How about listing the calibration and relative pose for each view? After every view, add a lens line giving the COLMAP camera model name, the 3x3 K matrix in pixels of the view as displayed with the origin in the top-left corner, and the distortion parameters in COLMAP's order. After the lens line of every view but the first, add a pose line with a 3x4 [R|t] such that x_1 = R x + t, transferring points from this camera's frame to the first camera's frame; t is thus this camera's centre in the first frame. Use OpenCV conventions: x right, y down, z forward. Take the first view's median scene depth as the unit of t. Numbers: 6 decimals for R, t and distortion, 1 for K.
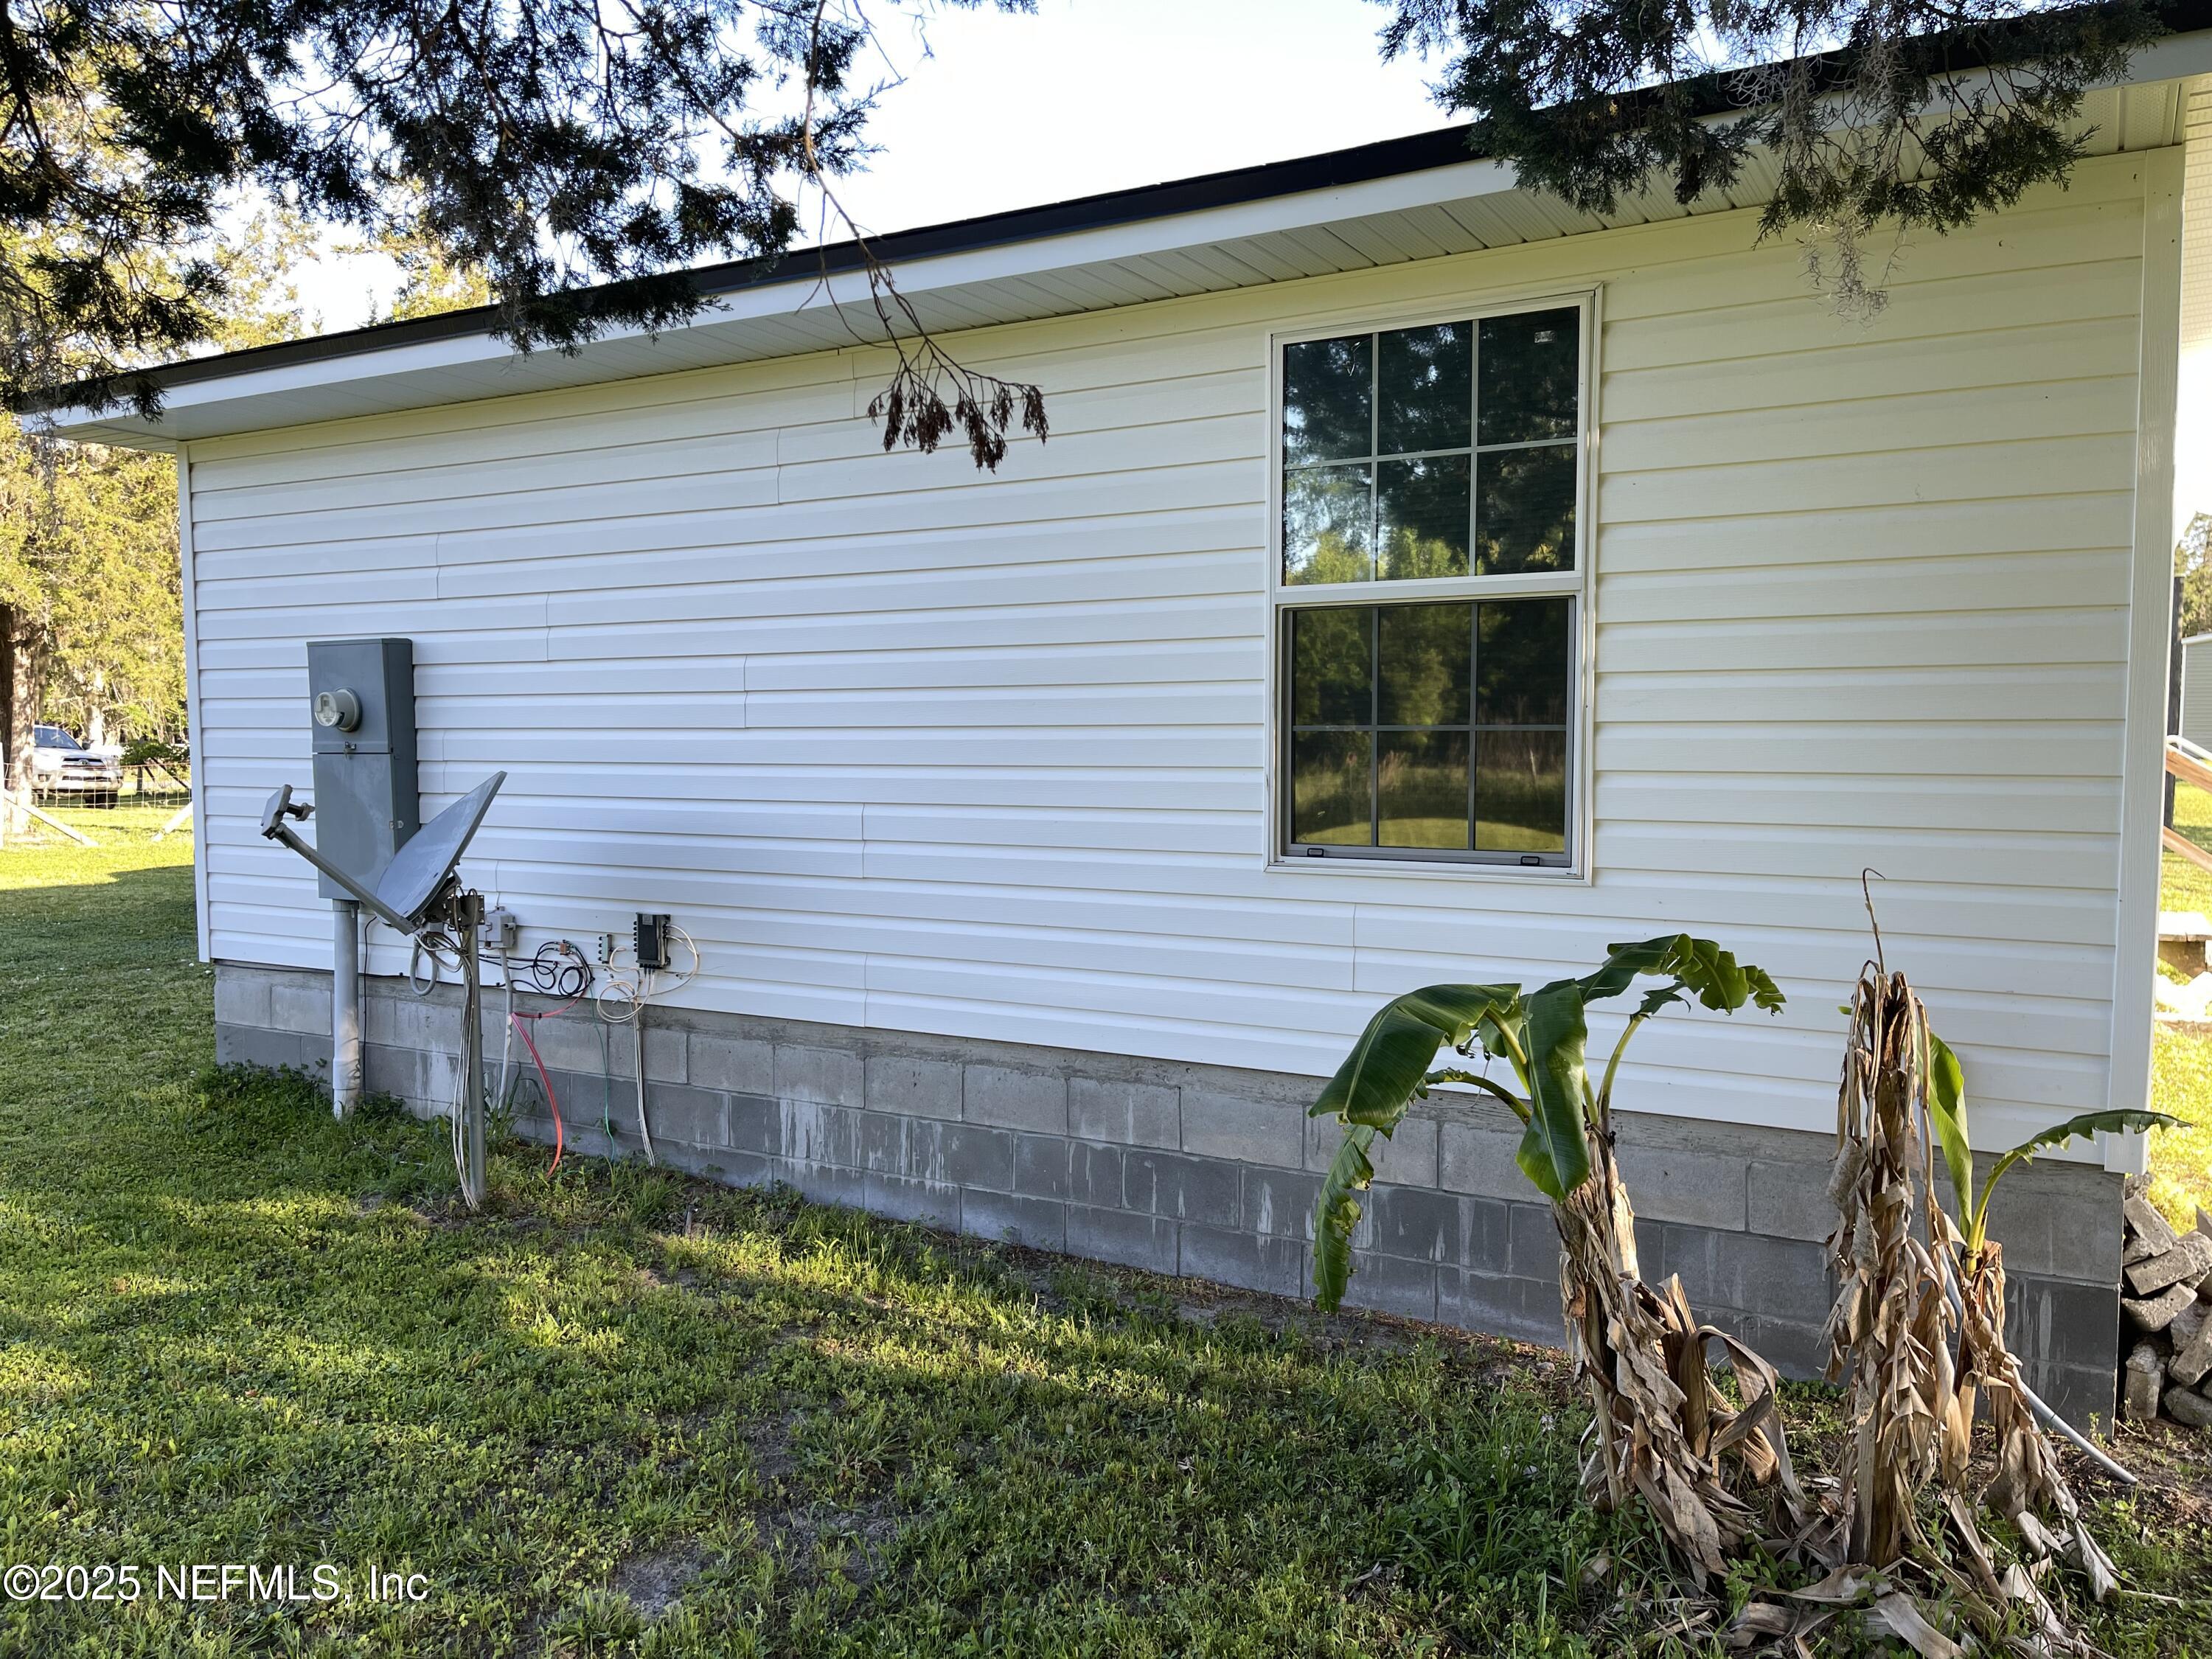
lens RADIAL K [[1604.9, 0, 1106.0], [0, 1604.9, 829.5], [0, 0, 1]] dist [0.118926, -0.301664]
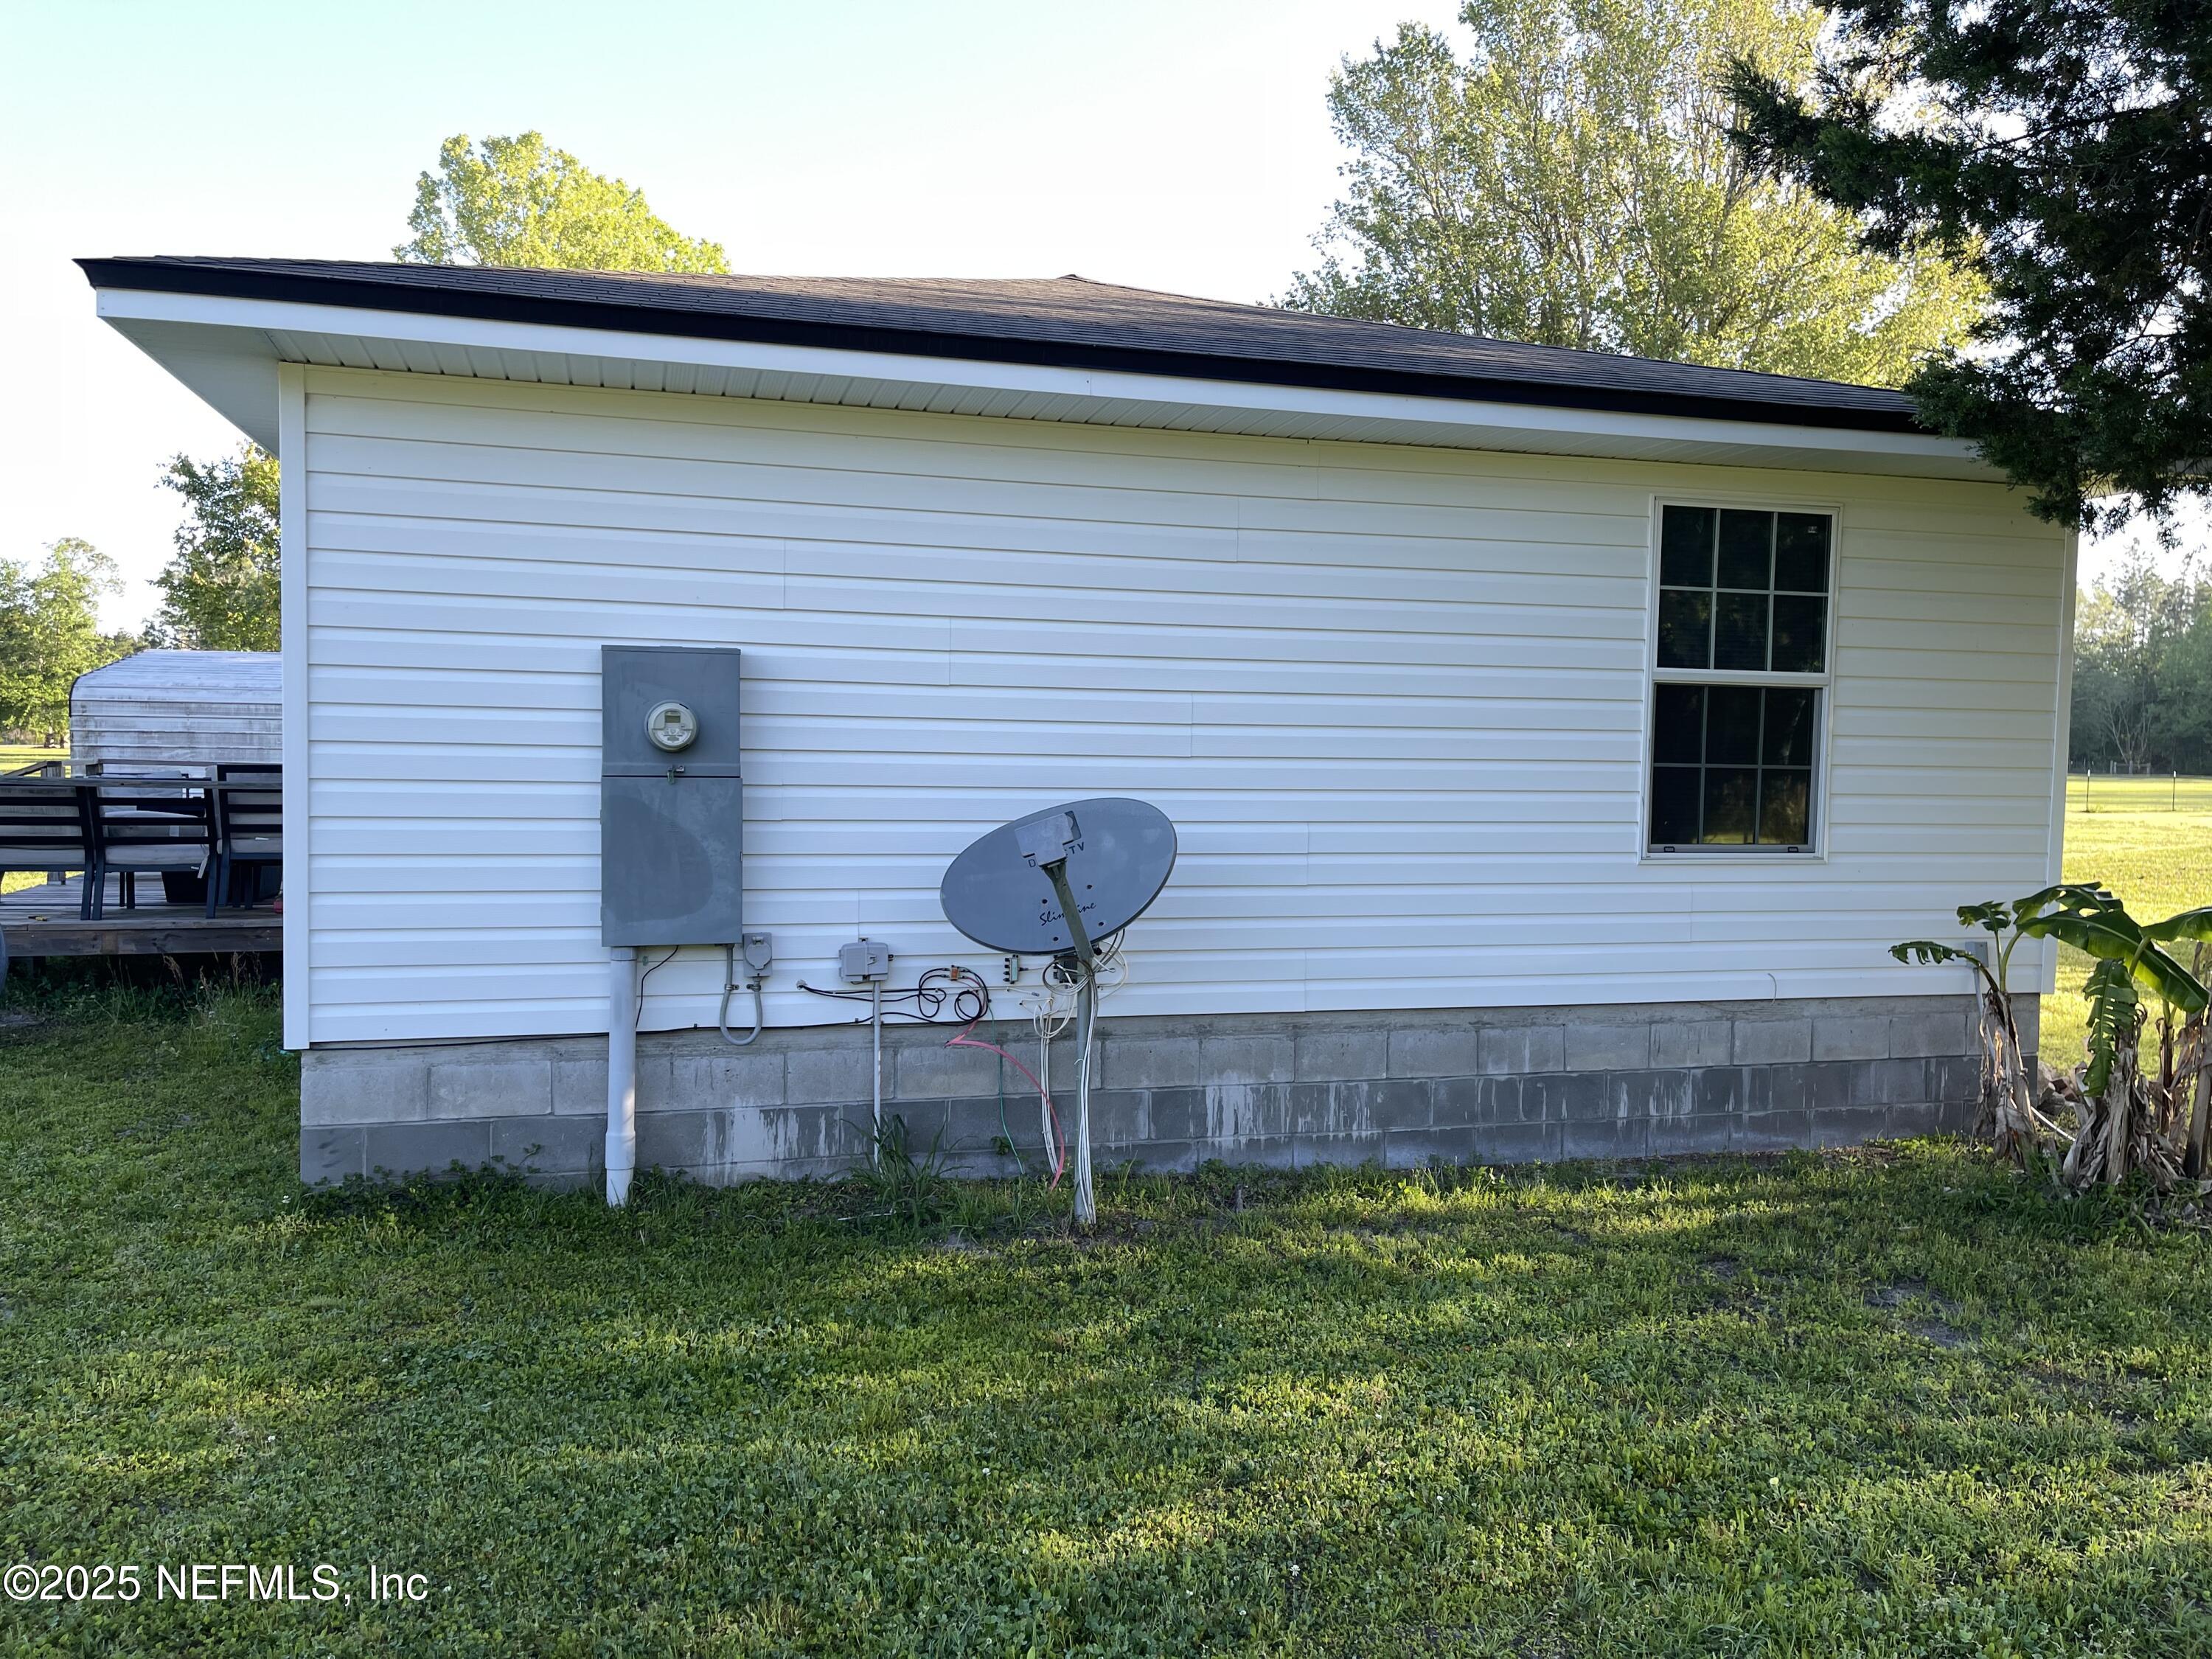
lens RADIAL K [[1604.9, 0, 1106.0], [0, 1604.9, 829.5], [0, 0, 1]] dist [0.118926, -0.301664]
pose [[0.711695, -0.014862, 0.702331, -1.115365], [0.026961, 0.999617, -0.006168, -0.007774], [-0.701971, 0.023325, 0.711823, 0.266109]]
